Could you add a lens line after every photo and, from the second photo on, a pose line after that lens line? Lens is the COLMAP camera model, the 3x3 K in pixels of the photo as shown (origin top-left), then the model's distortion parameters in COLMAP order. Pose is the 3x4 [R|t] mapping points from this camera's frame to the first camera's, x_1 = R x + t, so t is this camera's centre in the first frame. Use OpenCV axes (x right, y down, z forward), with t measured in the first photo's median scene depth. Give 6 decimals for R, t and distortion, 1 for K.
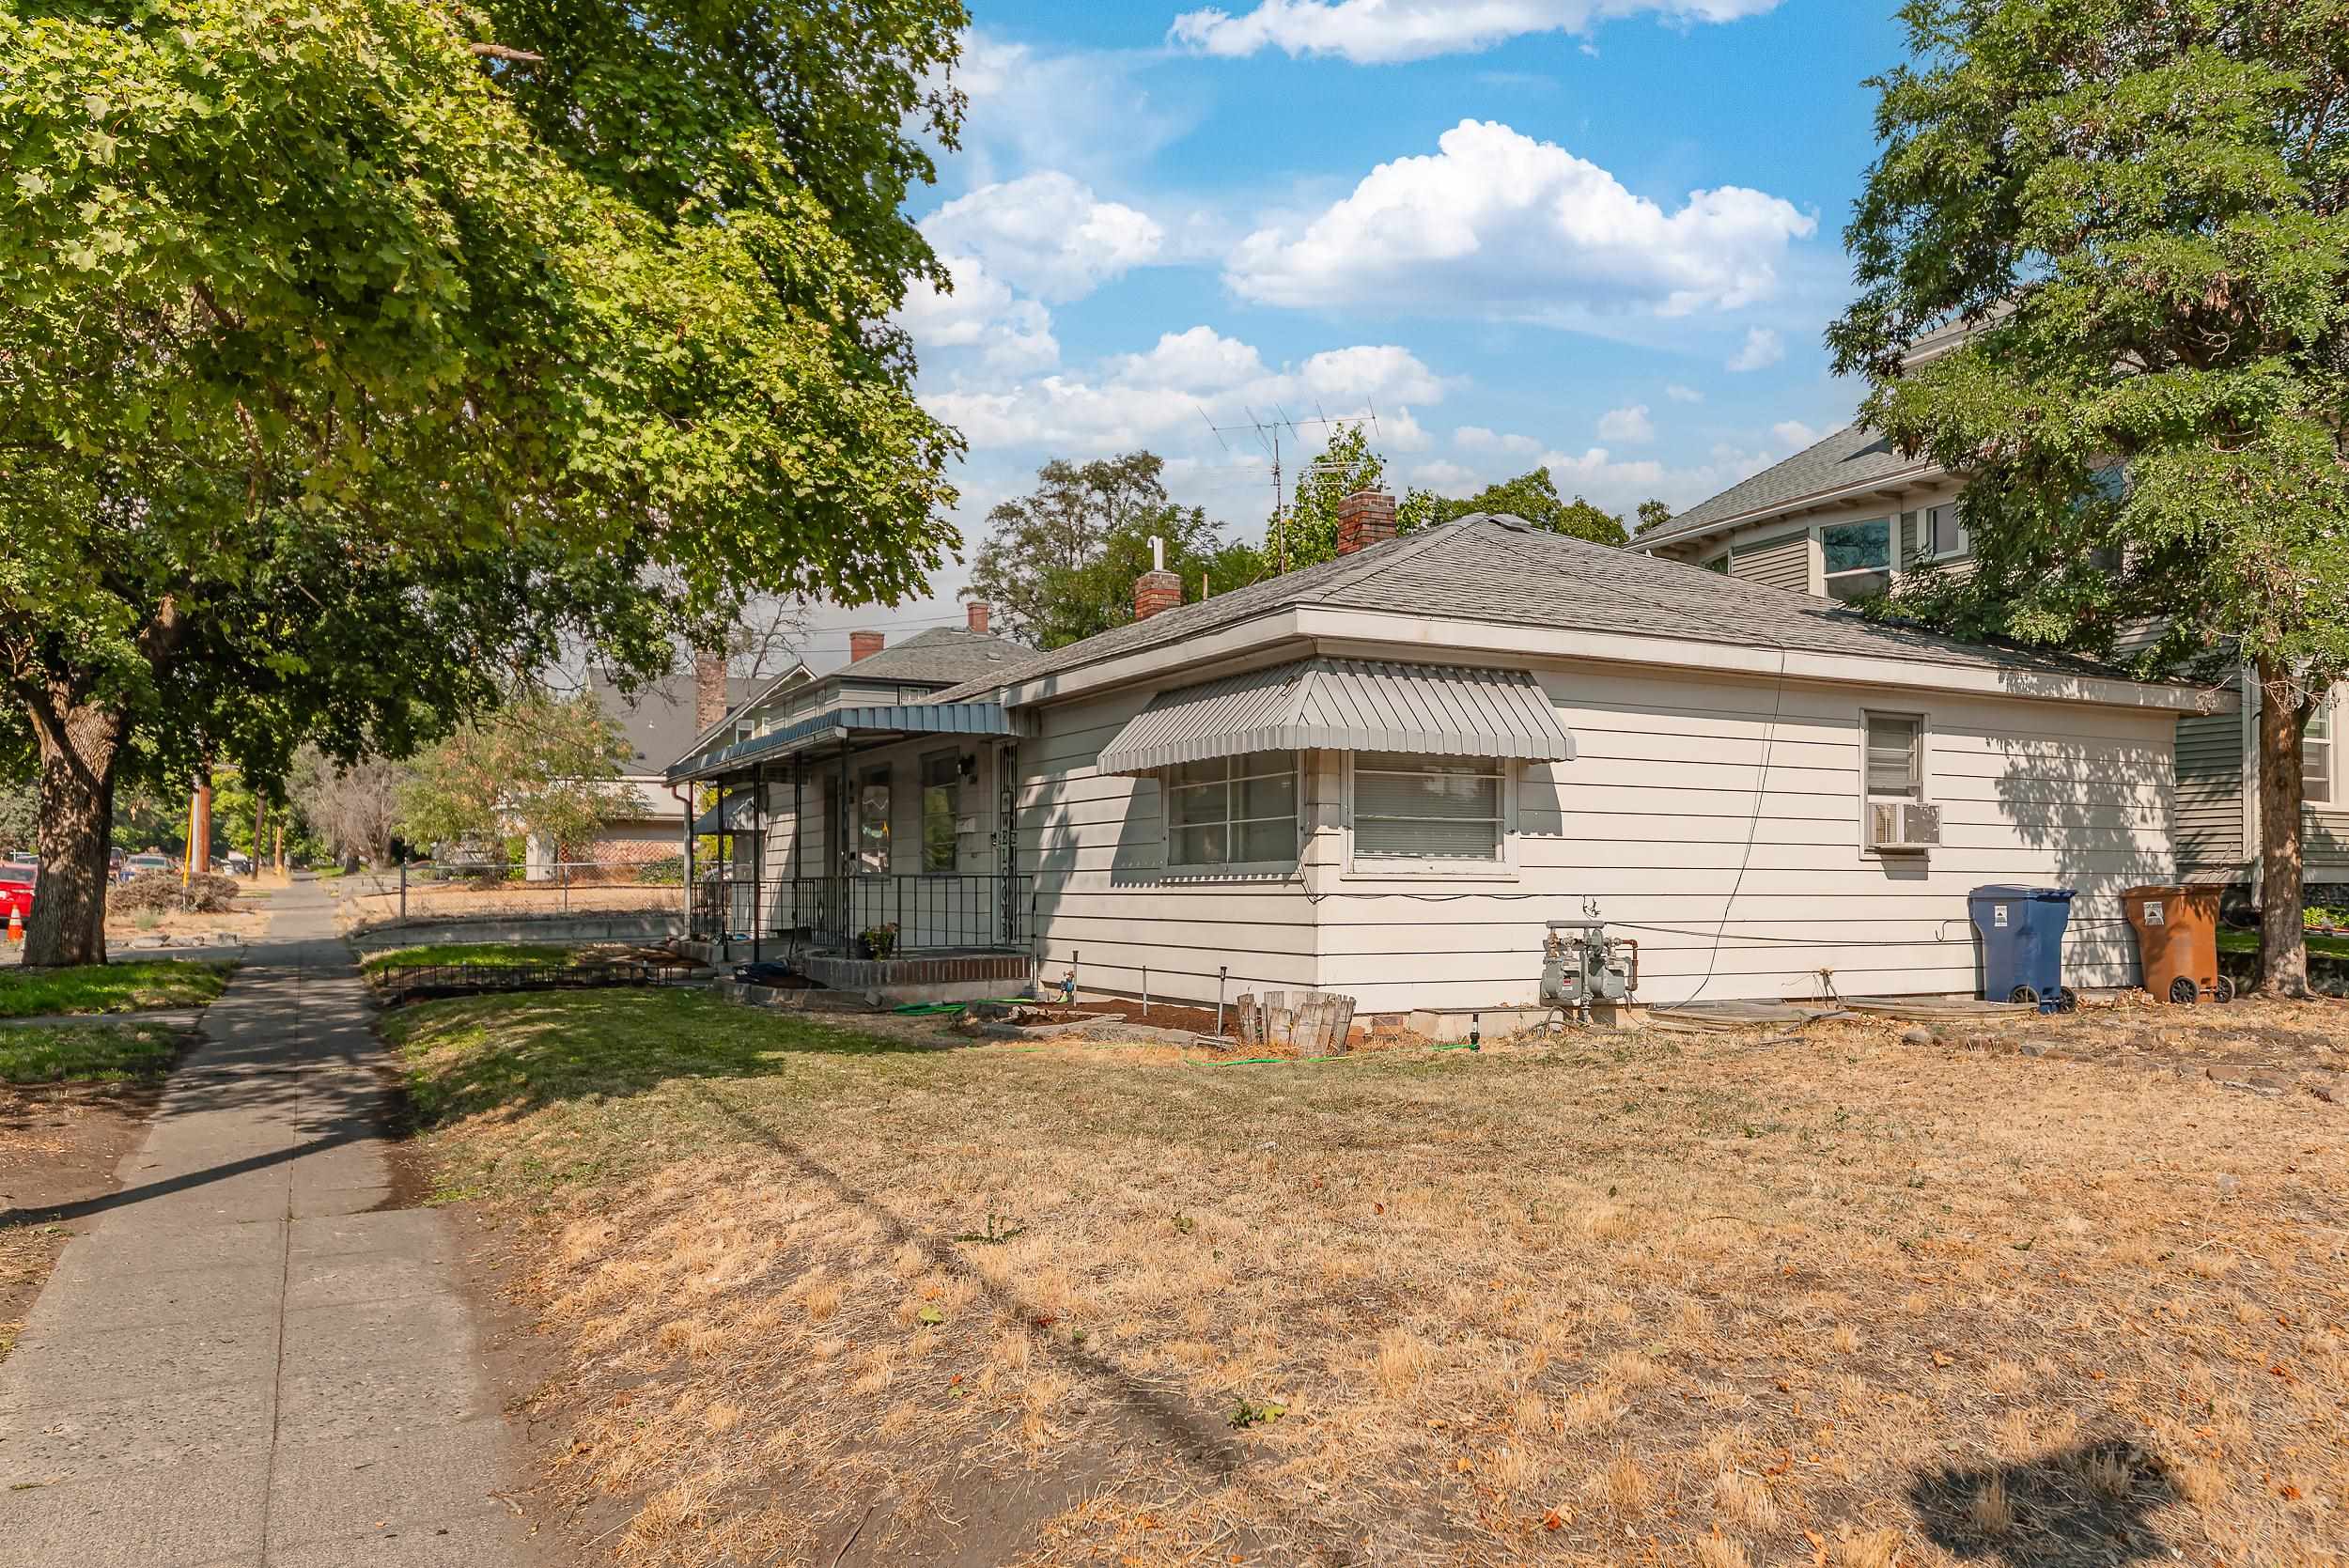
lens RADIAL K [[1748.4, 0, 1235.1], [0, 1748.4, 867.5], [0, 0, 1]] dist [0.007489, -0.001000]
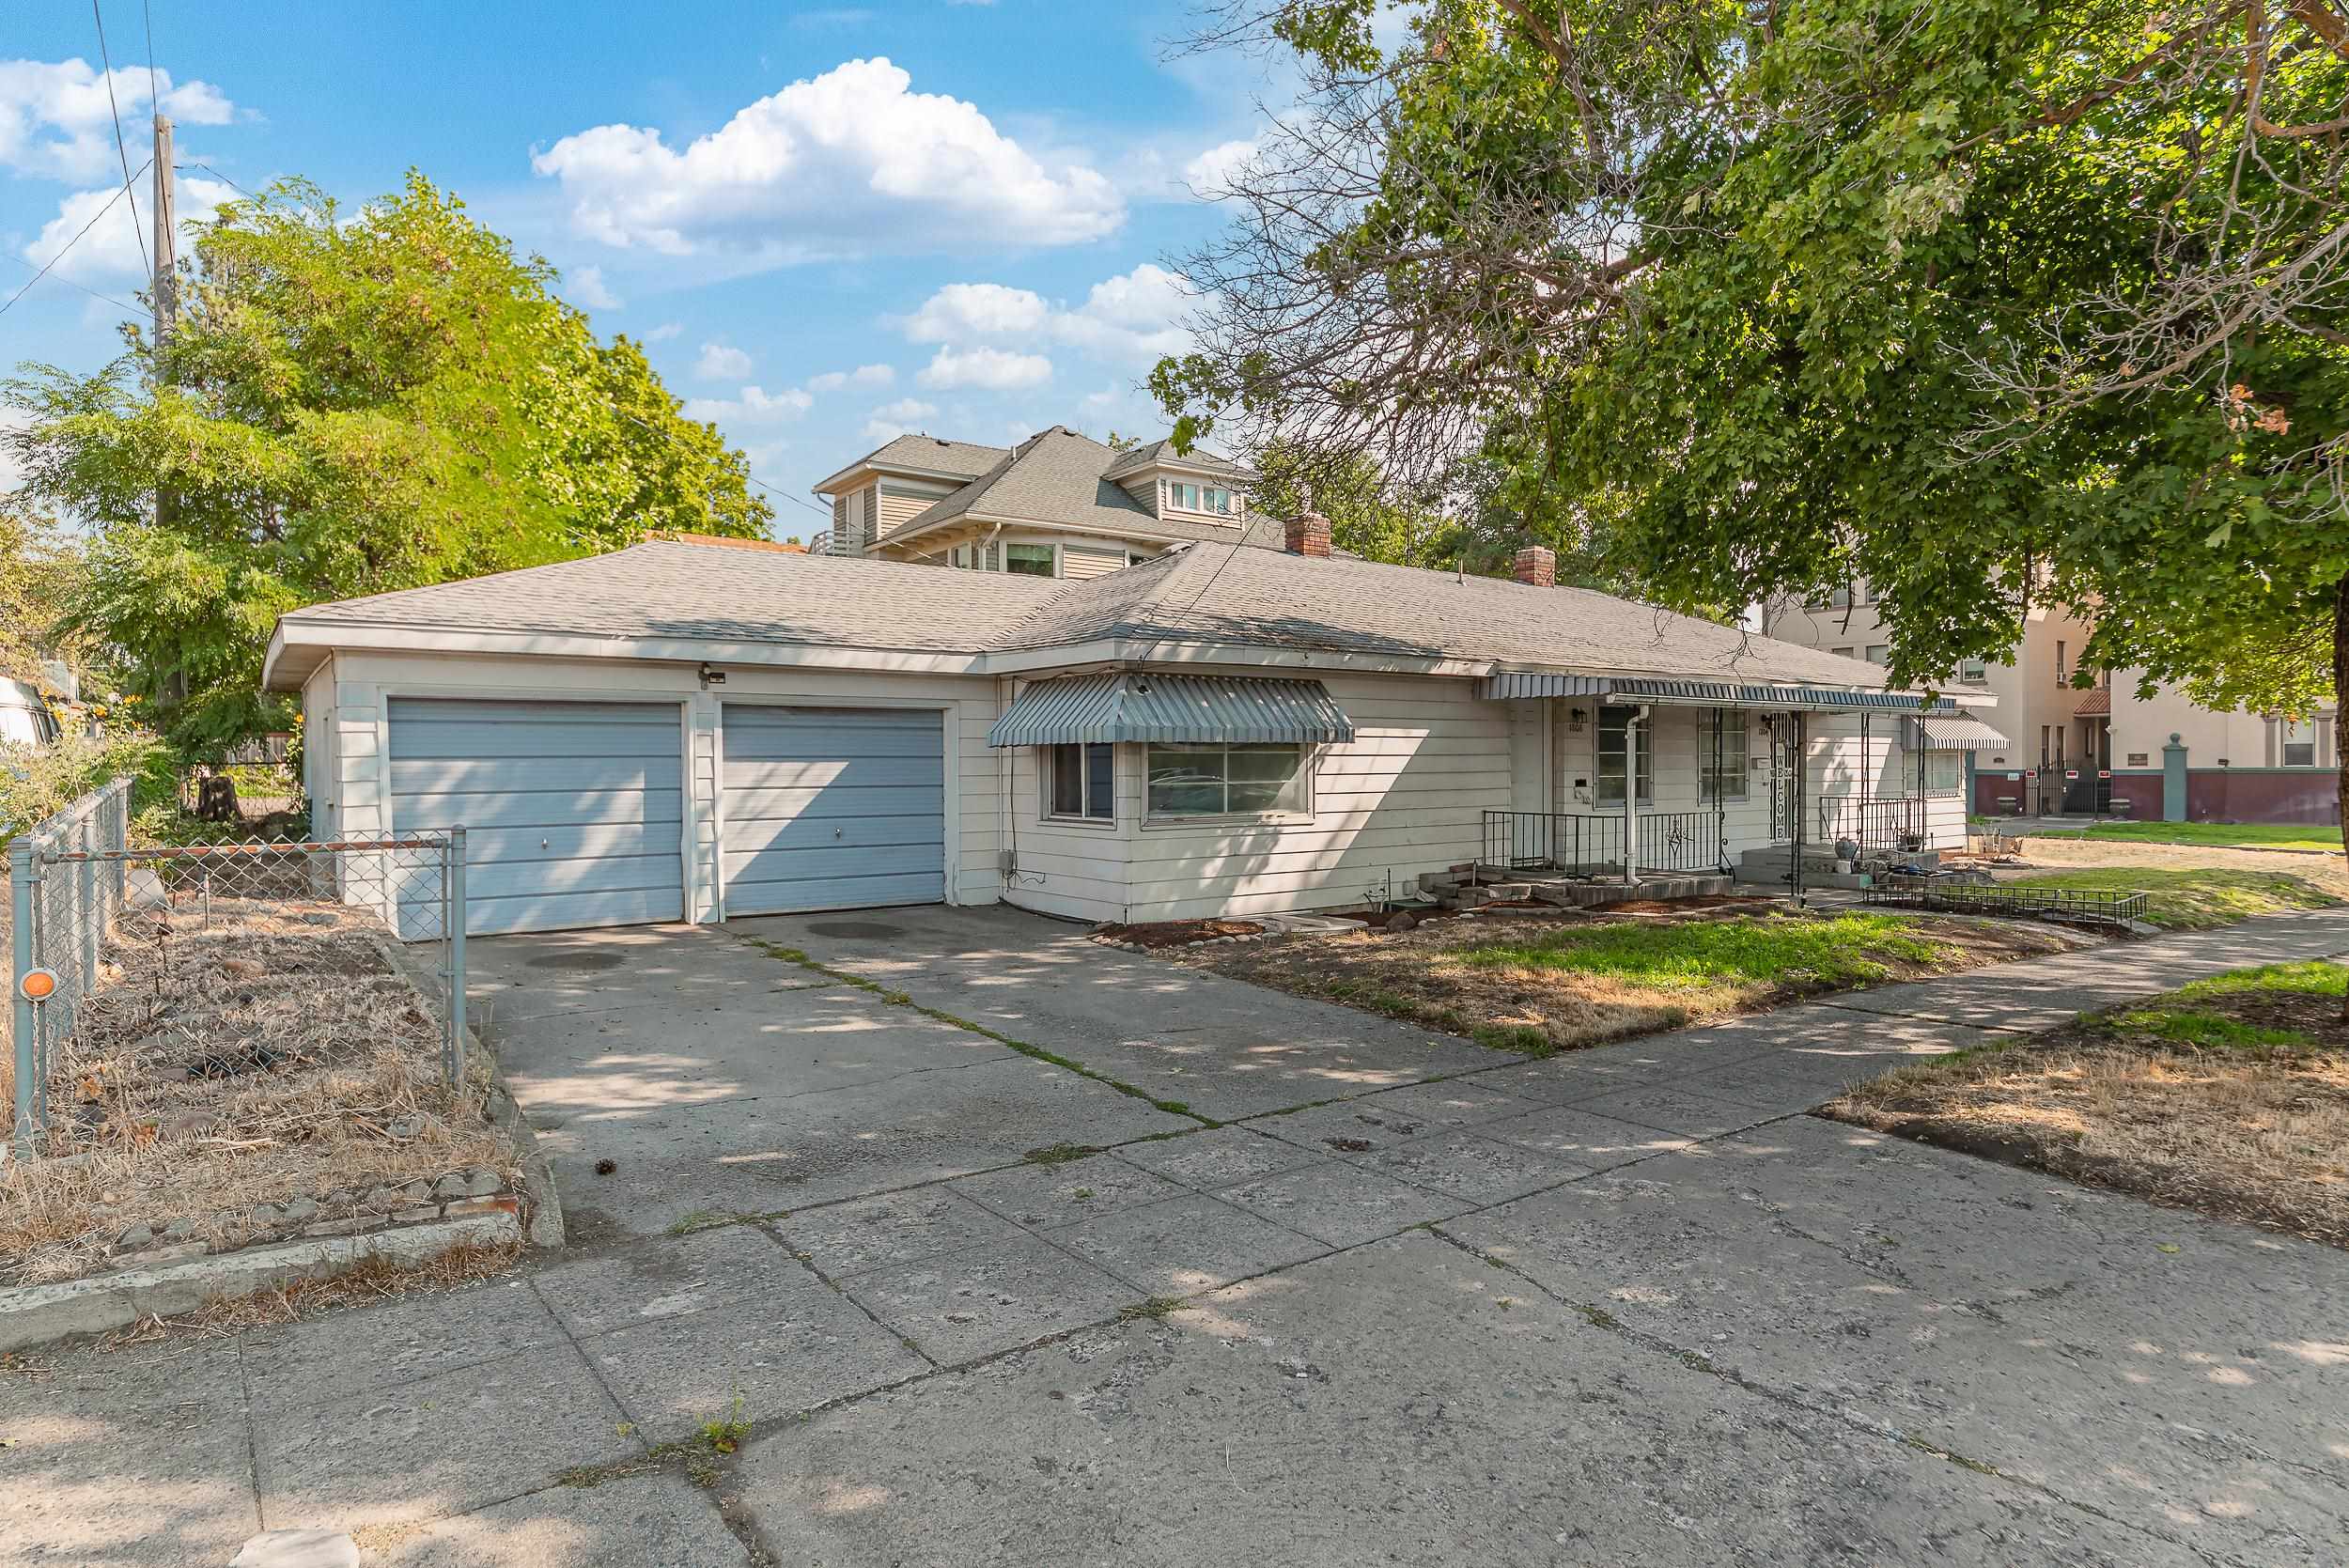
lens RADIAL K [[1295.6, 0, 1180.6], [0, 1295.6, 774.1], [0, 0, 1]] dist [0.000844, -0.002480]
pose [[-0.154820, -0.009870, 0.987893, -1.367300], [-0.011012, 0.999905, 0.008264, -0.022754], [-0.987881, -0.009600, -0.154914, 1.978124]]
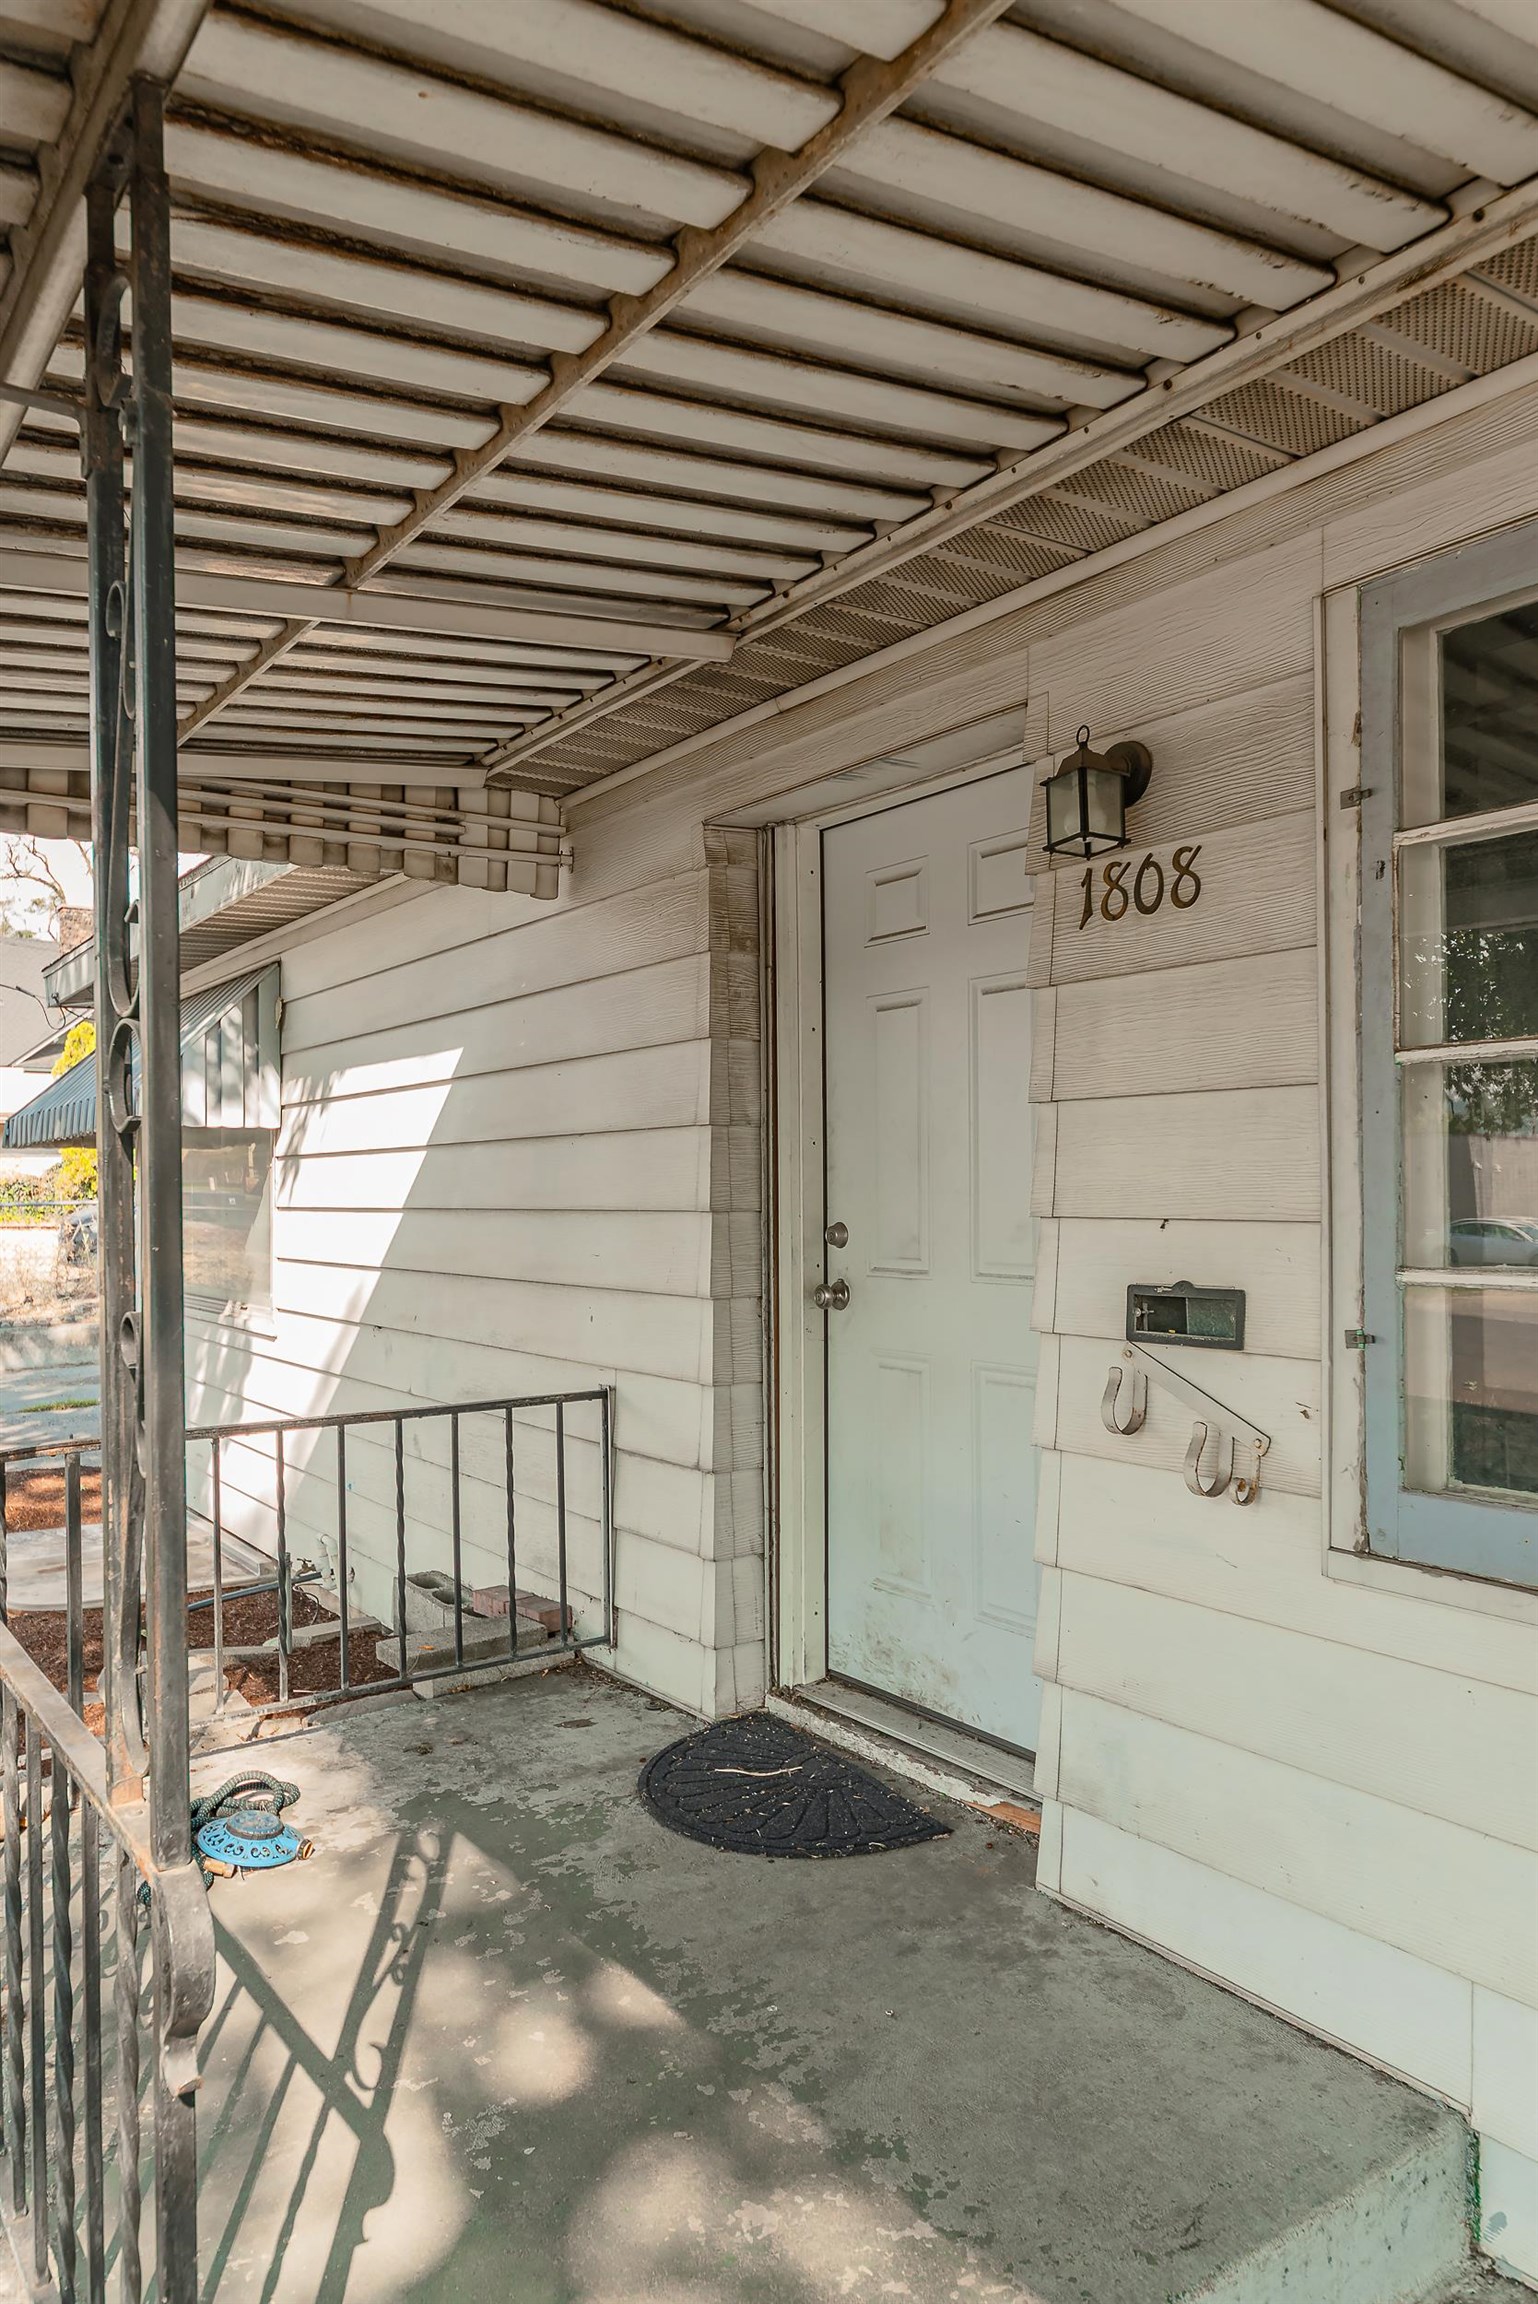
lens RADIAL K [[1552.3, 0, 763.6], [0, 1552.3, 1165.5], [0, 0, 1]] dist [0.003597, 0.000509]
pose [[0.993758, -0.005019, 0.111449, -0.385626], [0.005362, 0.999982, -0.002777, -0.025596], [-0.111433, 0.003357, 0.993766, 1.306408]]
